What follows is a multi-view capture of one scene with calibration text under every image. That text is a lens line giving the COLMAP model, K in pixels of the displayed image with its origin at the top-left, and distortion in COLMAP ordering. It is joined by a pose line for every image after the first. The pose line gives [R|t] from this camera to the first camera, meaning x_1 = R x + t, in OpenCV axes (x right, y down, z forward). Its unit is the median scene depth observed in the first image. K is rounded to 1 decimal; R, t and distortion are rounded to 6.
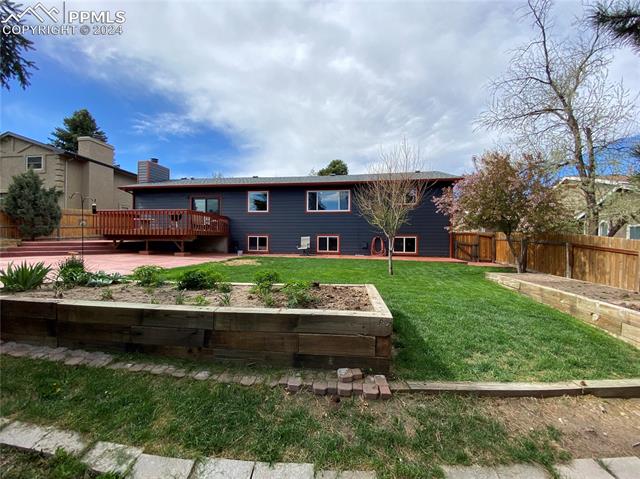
lens RADIAL K [[252.2, 0, 319.2], [0, 252.2, 254.2], [0, 0, 1]] dist [0.030411, -0.026527]
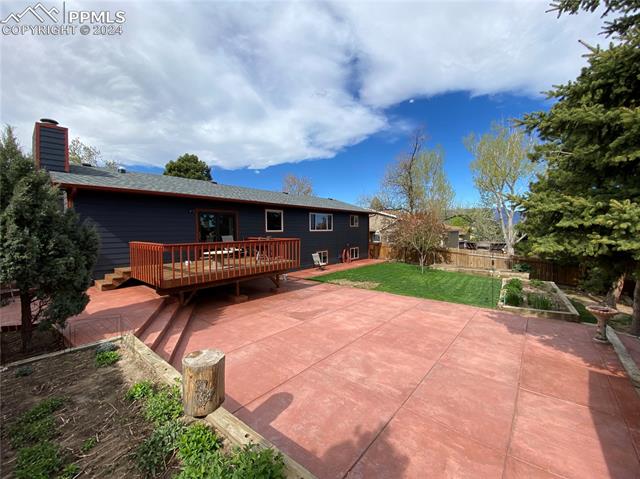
lens RADIAL K [[257.3, 0, 318.7], [0, 257.3, 241.8], [0, 0, 1]] dist [0.034724, -0.029542]
pose [[0.517271, -0.050927, 0.854305, -1.015357], [0.065035, 0.997681, 0.020096, -0.141588], [-0.853347, 0.045165, 0.519384, 0.371864]]
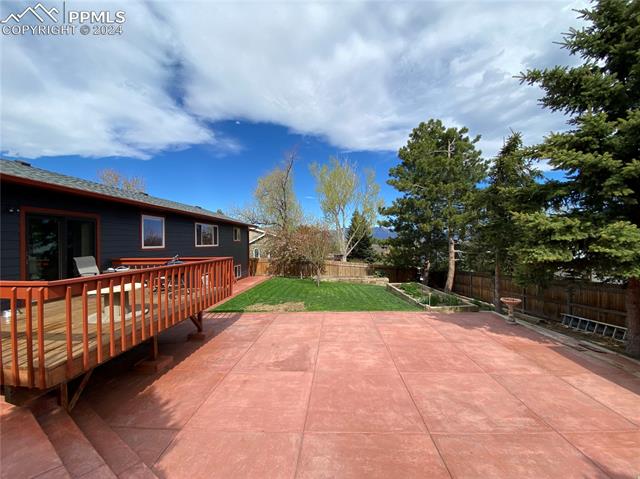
lens RADIAL K [[257.7, 0, 317.6], [0, 257.7, 239.6], [0, 0, 1]] dist [0.000913, -0.012301]
pose [[-0.091159, 0.006038, 0.995818, -0.972127], [0.075697, 0.997130, 0.000883, -0.162659], [-0.992955, 0.075461, -0.091355, 0.667535]]
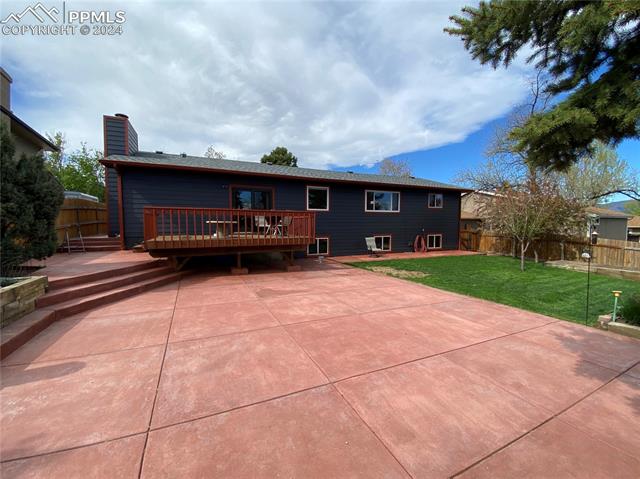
lens RADIAL K [[257.3, 0, 318.7], [0, 257.3, 241.8], [0, 0, 1]] dist [0.034724, -0.029542]
pose [[0.832705, -0.041854, 0.552133, -0.759544], [0.040681, 0.999069, 0.014381, -0.072908], [-0.552221, 0.010486, 0.833632, 0.269522]]
